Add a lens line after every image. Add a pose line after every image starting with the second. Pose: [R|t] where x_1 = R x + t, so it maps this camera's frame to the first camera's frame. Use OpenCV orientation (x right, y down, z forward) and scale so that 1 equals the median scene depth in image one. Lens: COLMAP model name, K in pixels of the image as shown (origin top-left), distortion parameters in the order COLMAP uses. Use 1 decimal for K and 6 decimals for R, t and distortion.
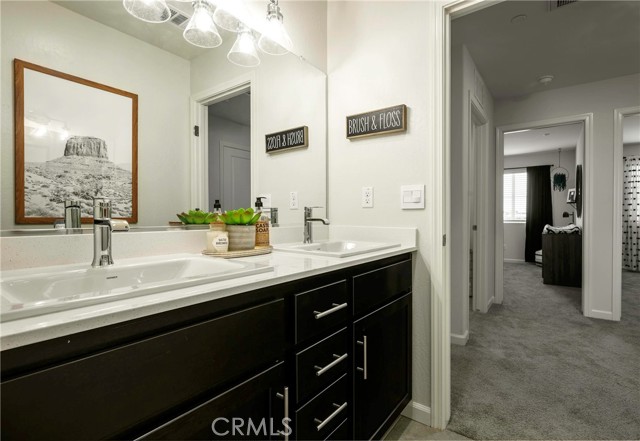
lens RADIAL K [[317.2, 0, 320.0], [0, 317.2, 220.5], [0, 0, 1]] dist [0.001349, 0.000198]
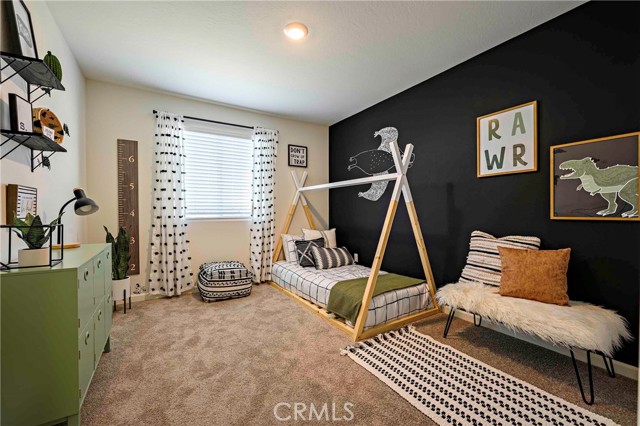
lens RADIAL K [[262.1, 0, 320.0], [0, 262.1, 213.0], [0, 0, 1]] dist [-0.002768, -0.000357]
pose [[0.370126, -0.009672, 0.928931, 0.616554], [0.013886, 0.999892, 0.004878, -0.003554], [-0.928878, 0.011094, 0.370221, 0.531599]]
